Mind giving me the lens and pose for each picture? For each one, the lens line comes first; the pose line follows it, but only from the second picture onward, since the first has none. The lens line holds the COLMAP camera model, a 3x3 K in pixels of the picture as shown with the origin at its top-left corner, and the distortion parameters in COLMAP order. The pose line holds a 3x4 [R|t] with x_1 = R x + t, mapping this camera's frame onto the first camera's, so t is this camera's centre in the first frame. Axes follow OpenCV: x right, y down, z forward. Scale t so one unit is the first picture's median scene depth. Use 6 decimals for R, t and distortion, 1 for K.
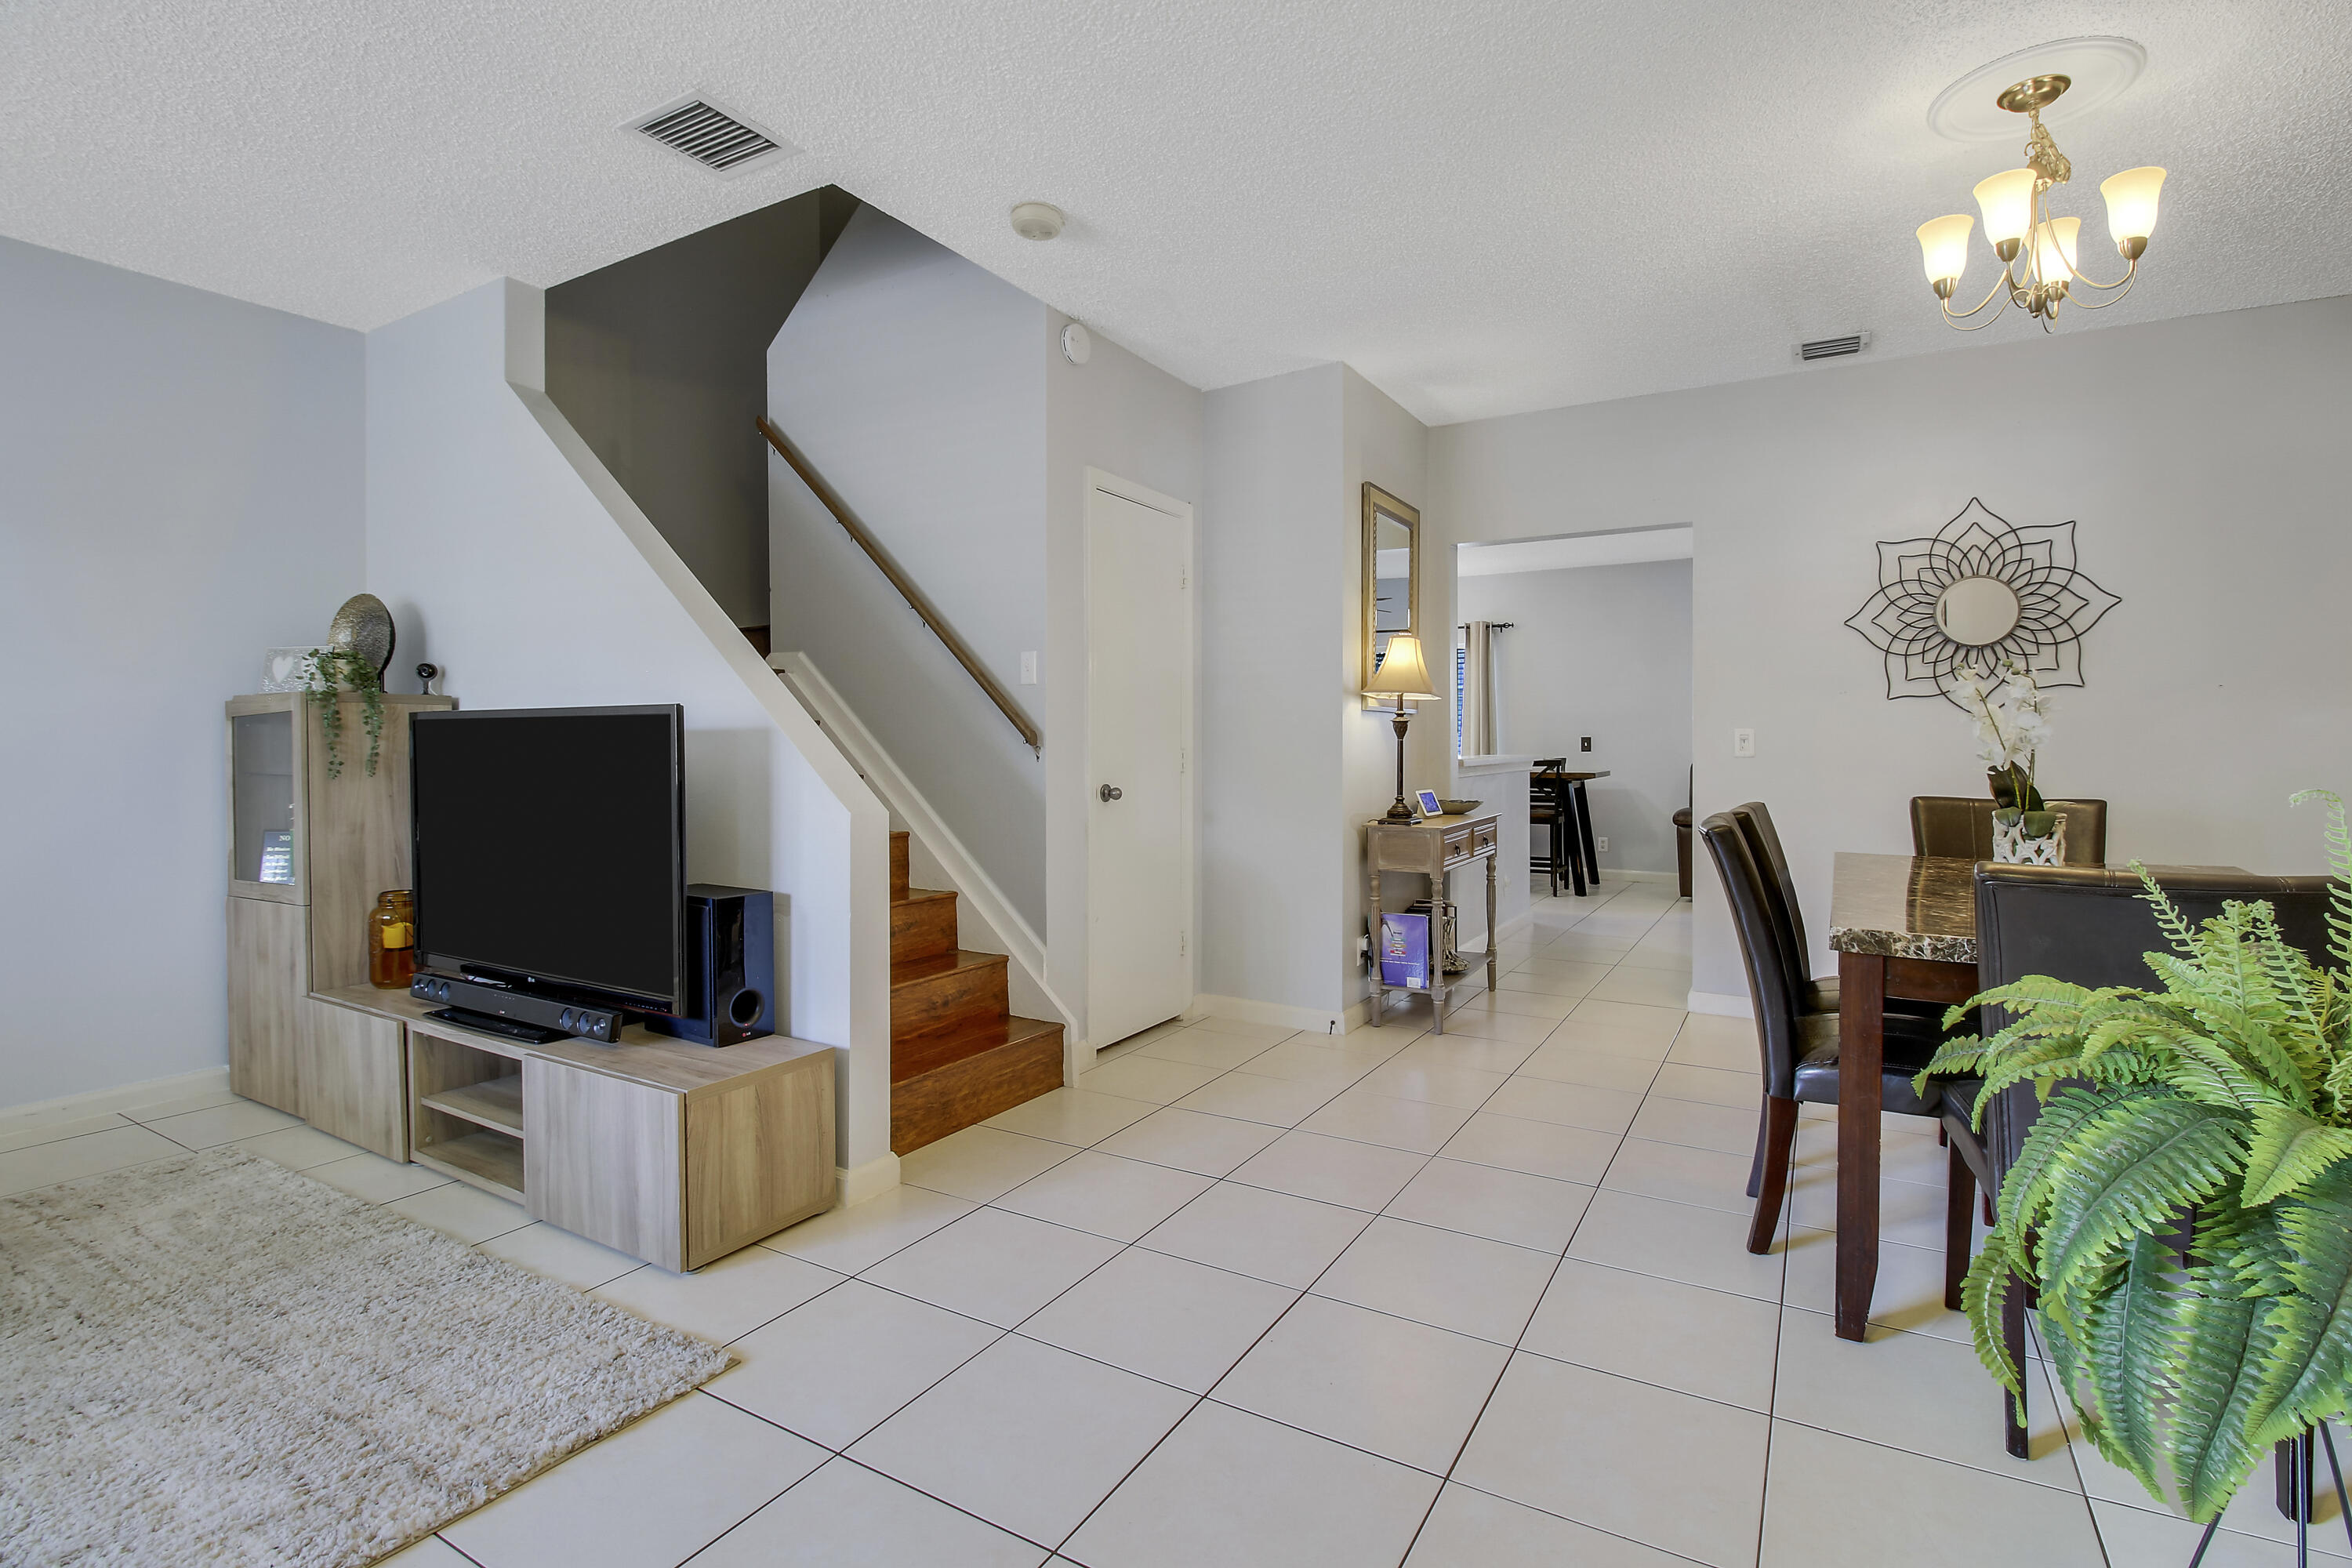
lens RADIAL K [[1085.3, 0, 1186.4], [0, 1085.3, 753.4], [0, 0, 1]] dist [0.017756, -0.027897]
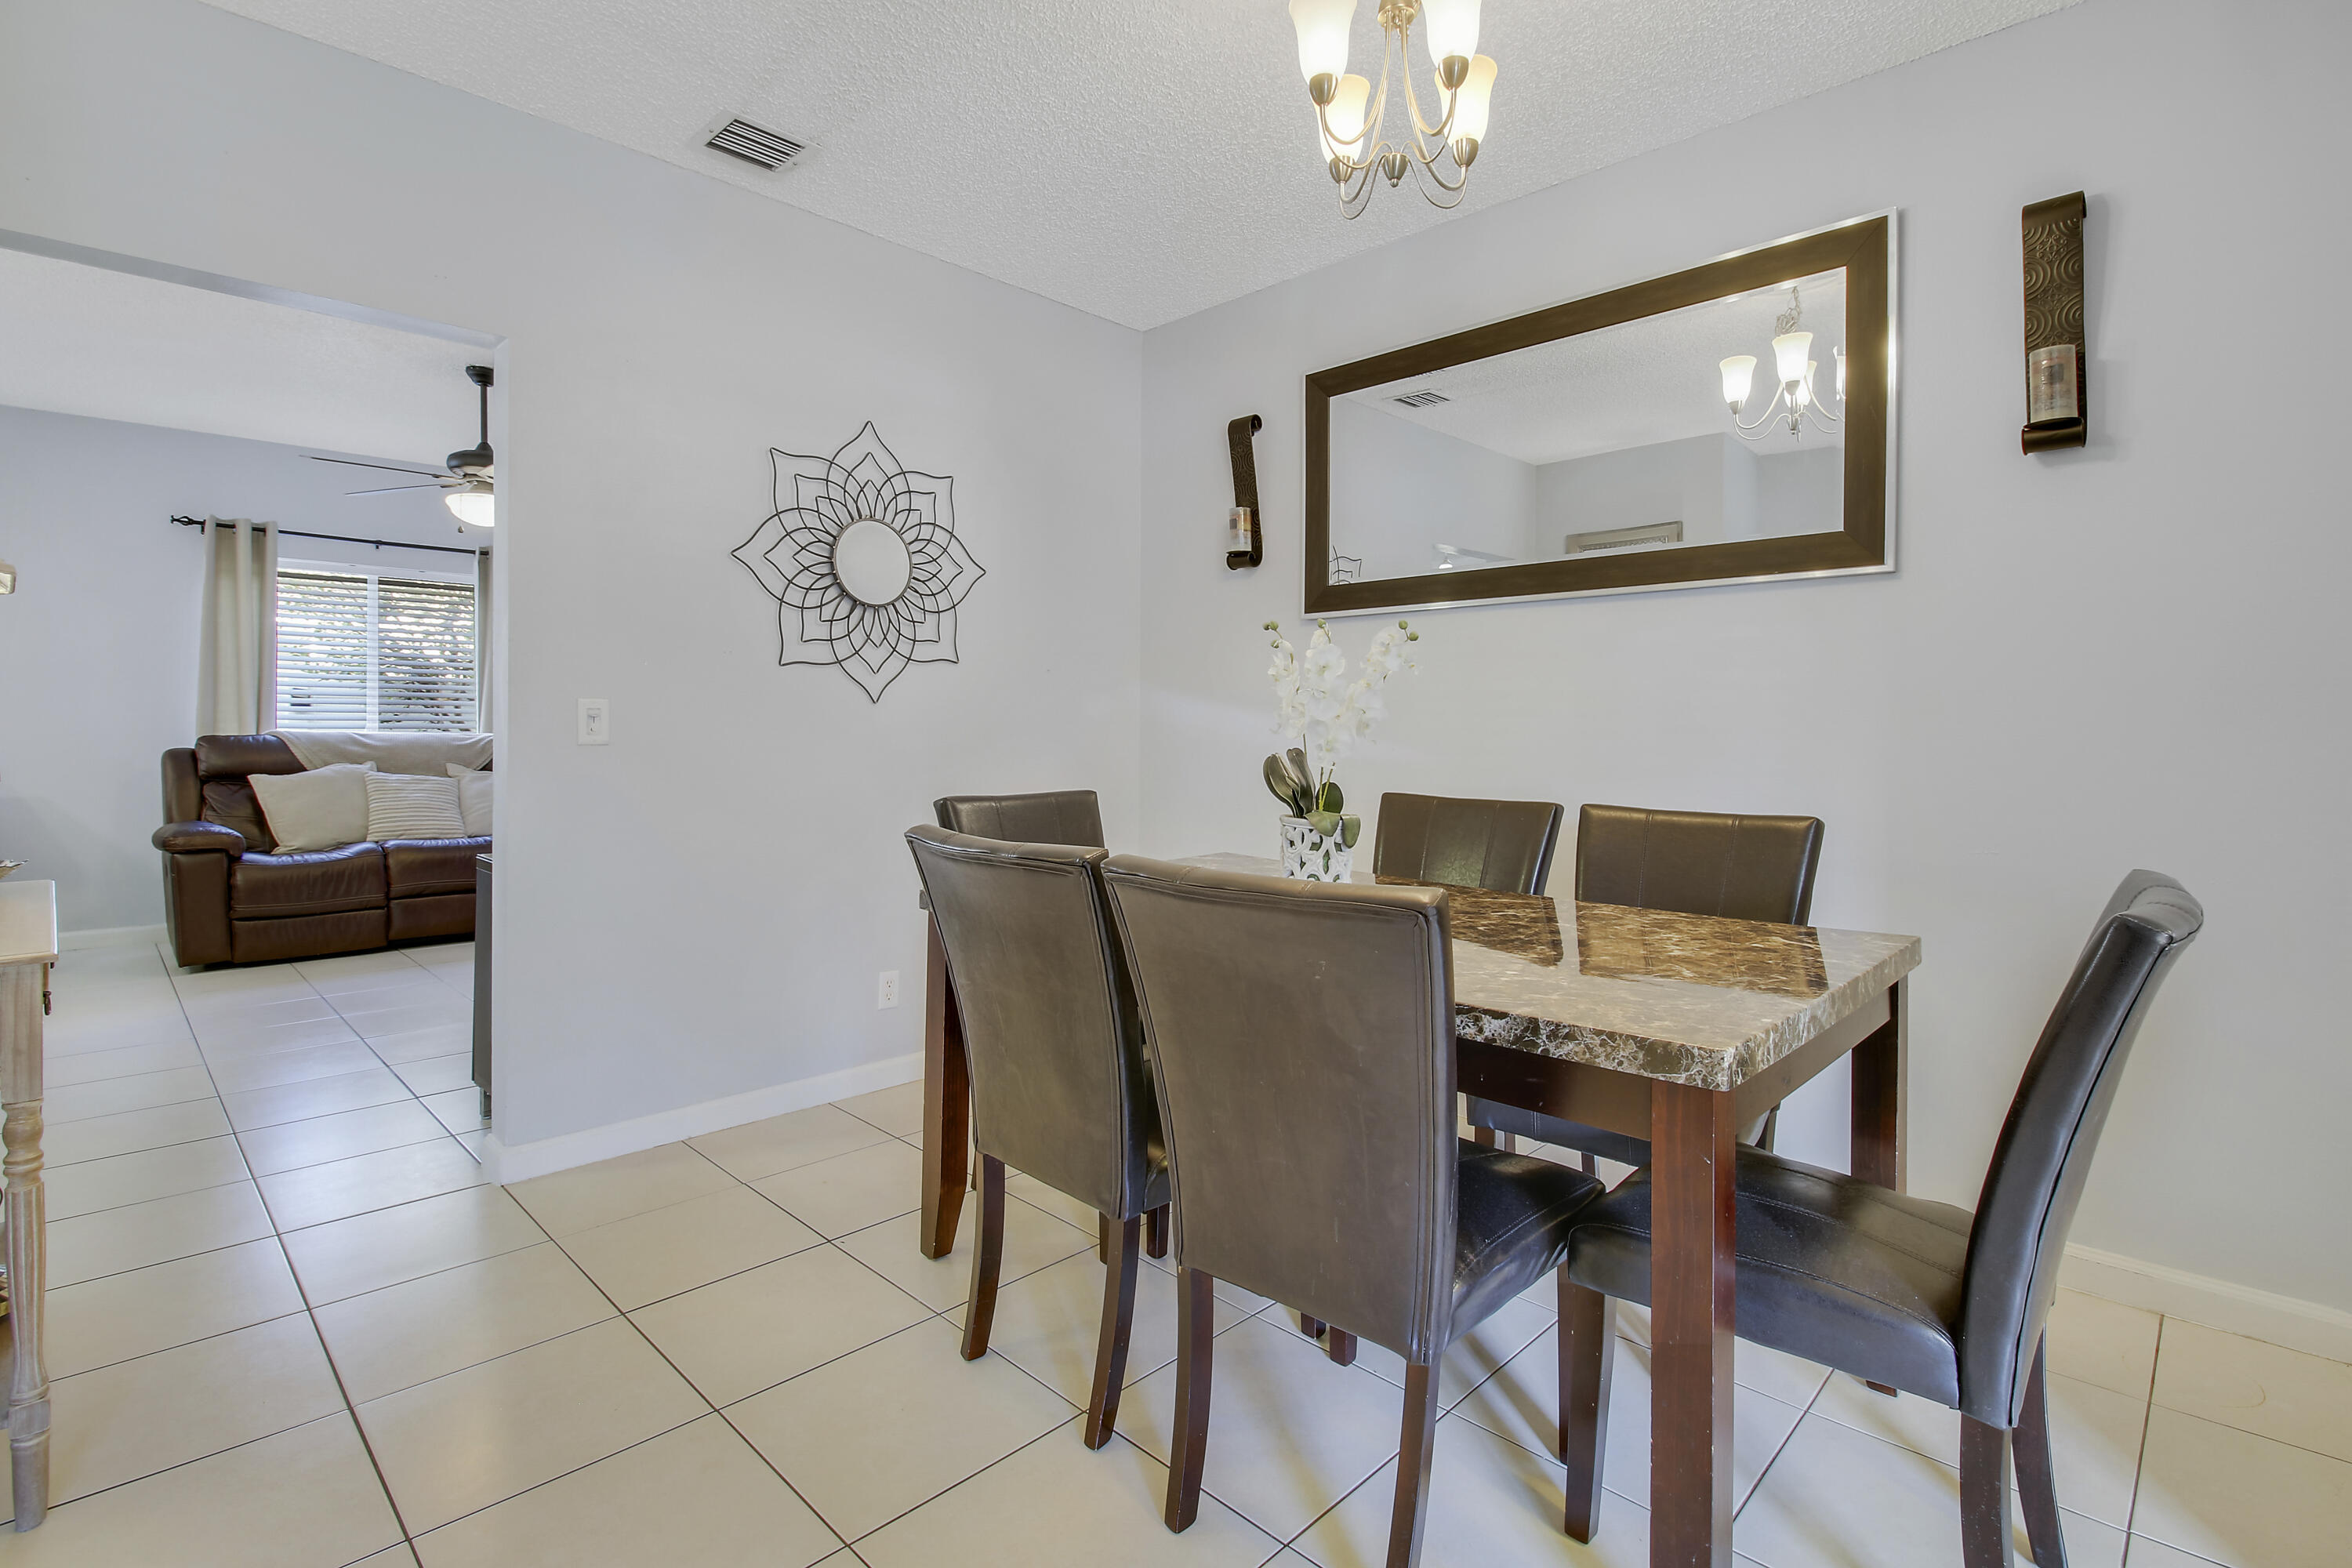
lens RADIAL K [[1085.3, 0, 1186.4], [0, 1085.3, 753.4], [0, 0, 1]] dist [0.017756, -0.027897]
pose [[0.249833, -0.021078, 0.968059, -0.007591], [0.000427, 0.999765, 0.021659, -0.005189], [-0.968289, -0.004998, 0.249784, 0.580646]]
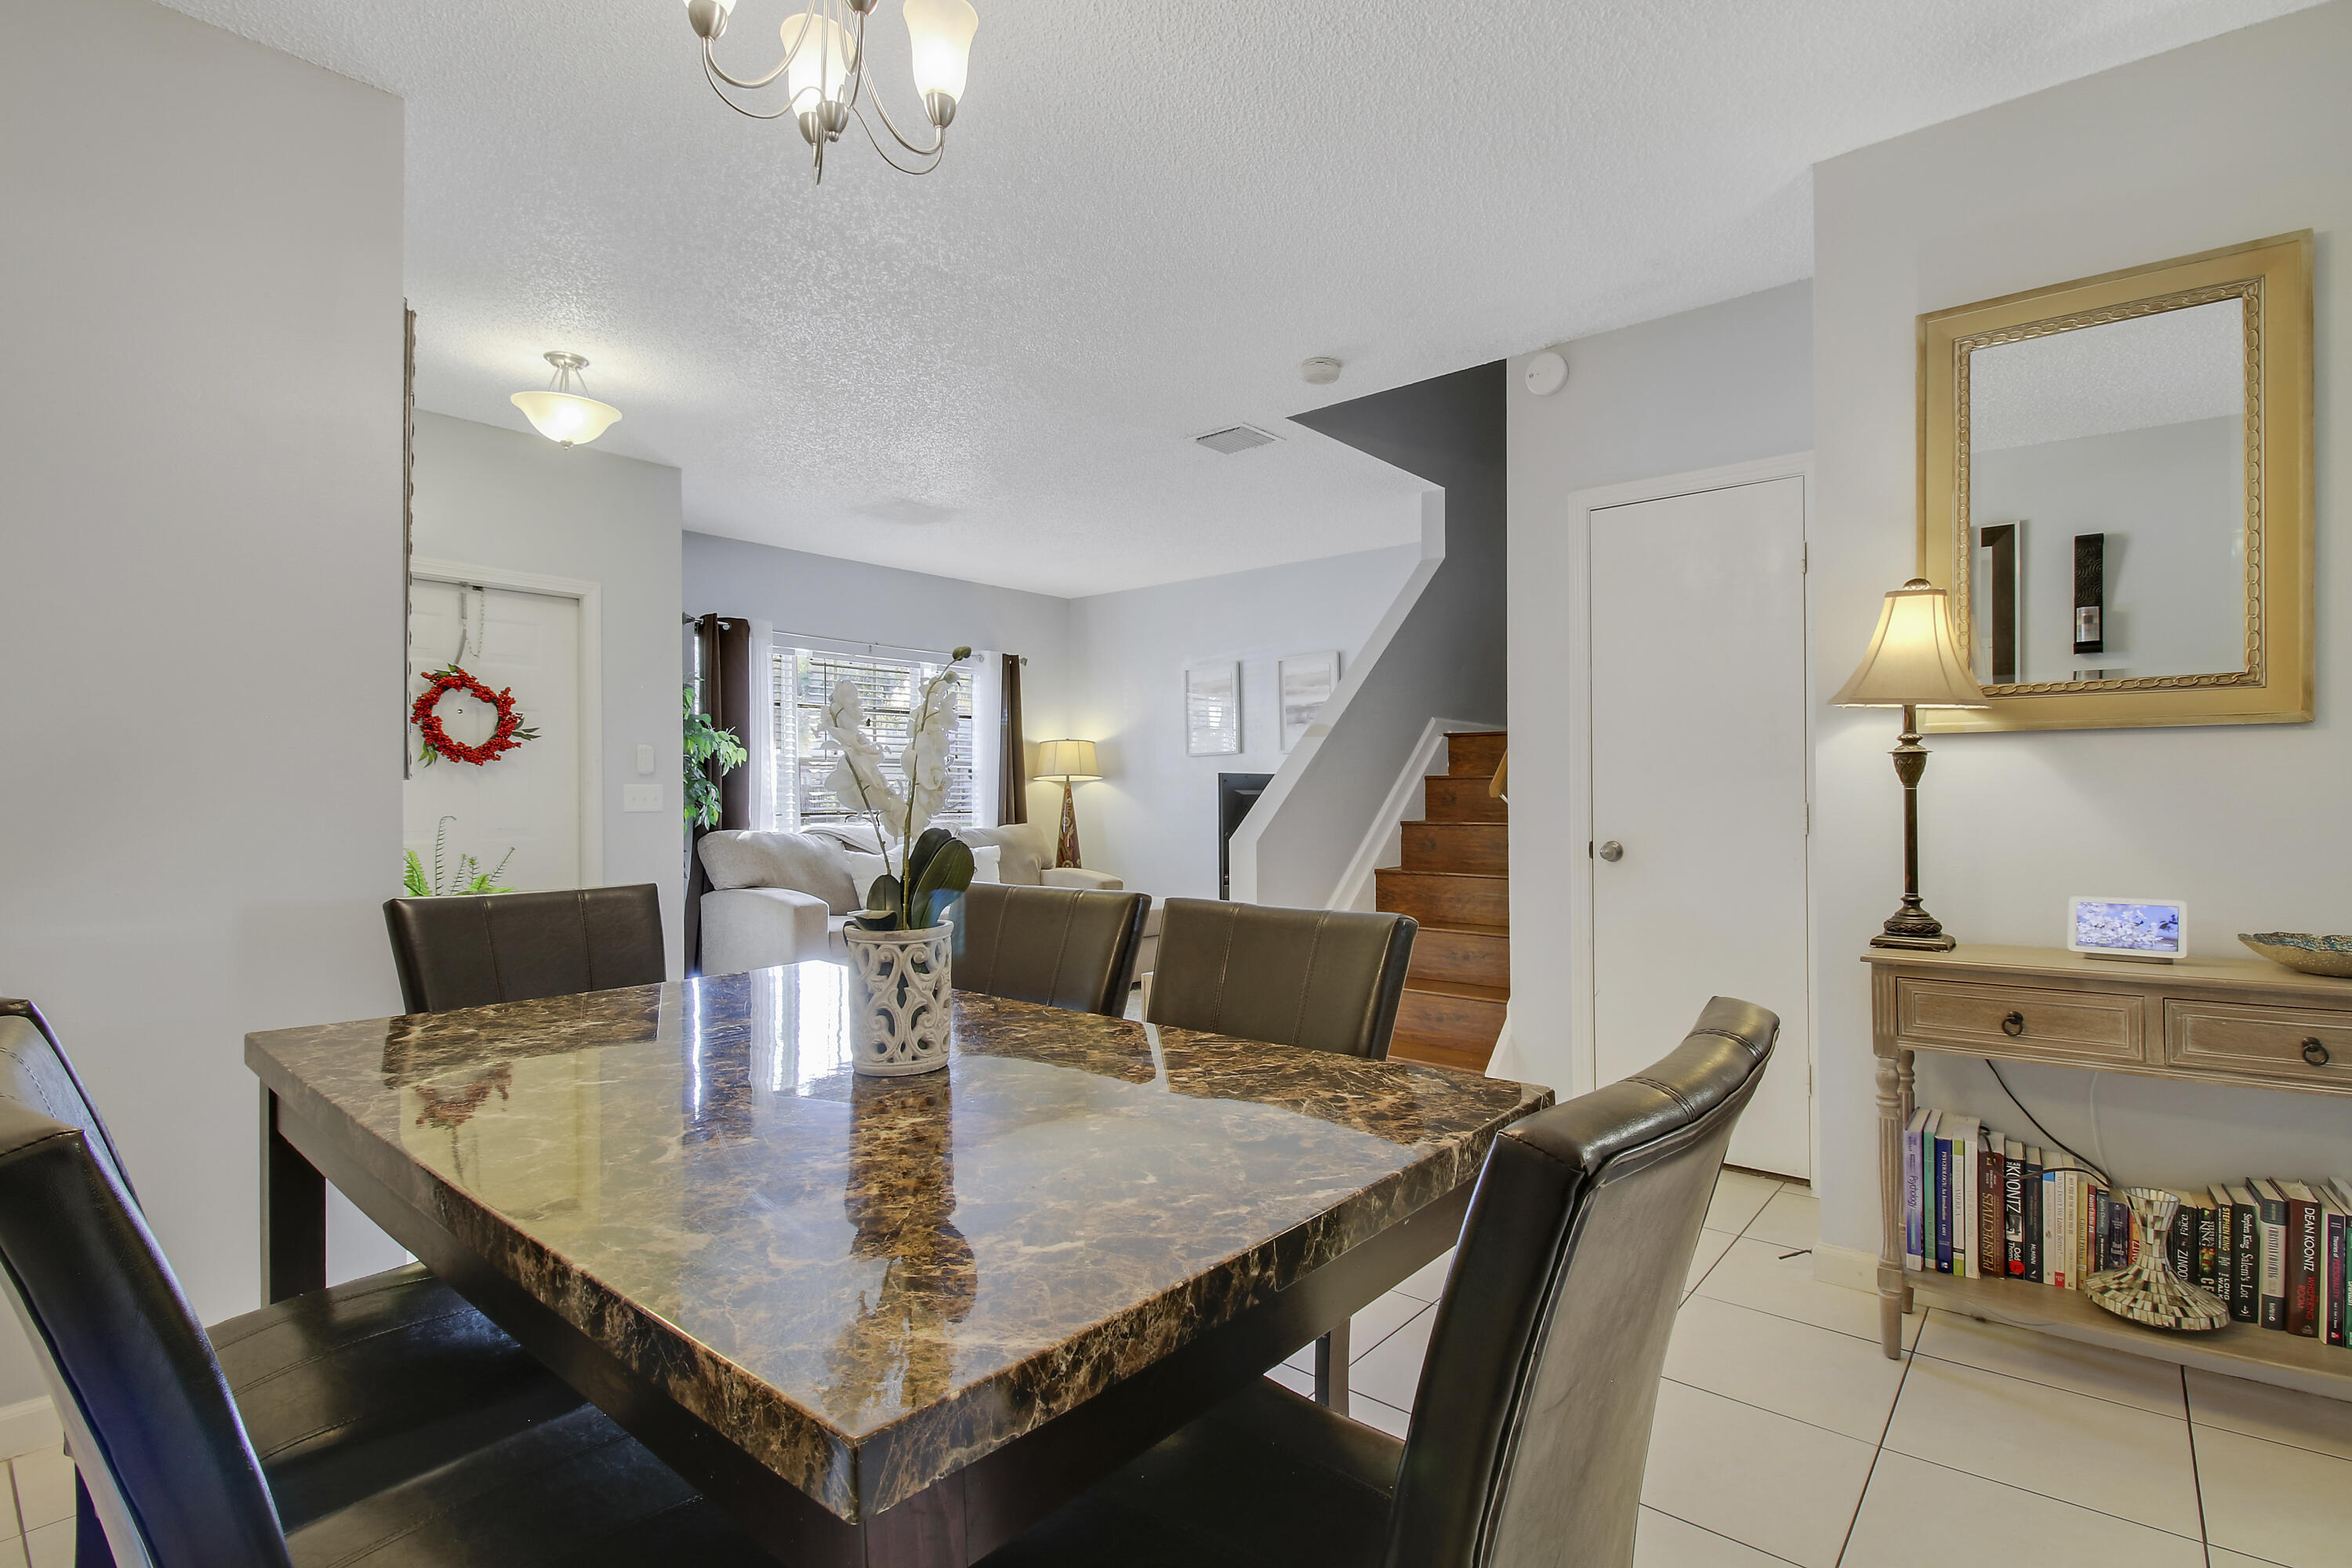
lens RADIAL K [[1085.3, 0, 1186.4], [0, 1085.3, 753.4], [0, 0, 1]] dist [0.017756, -0.027897]
pose [[-0.175602, -0.038488, -0.983709, 0.821223], [-0.005211, 0.999258, -0.038166, -0.007457], [0.984447, -0.001576, -0.175673, 0.793681]]
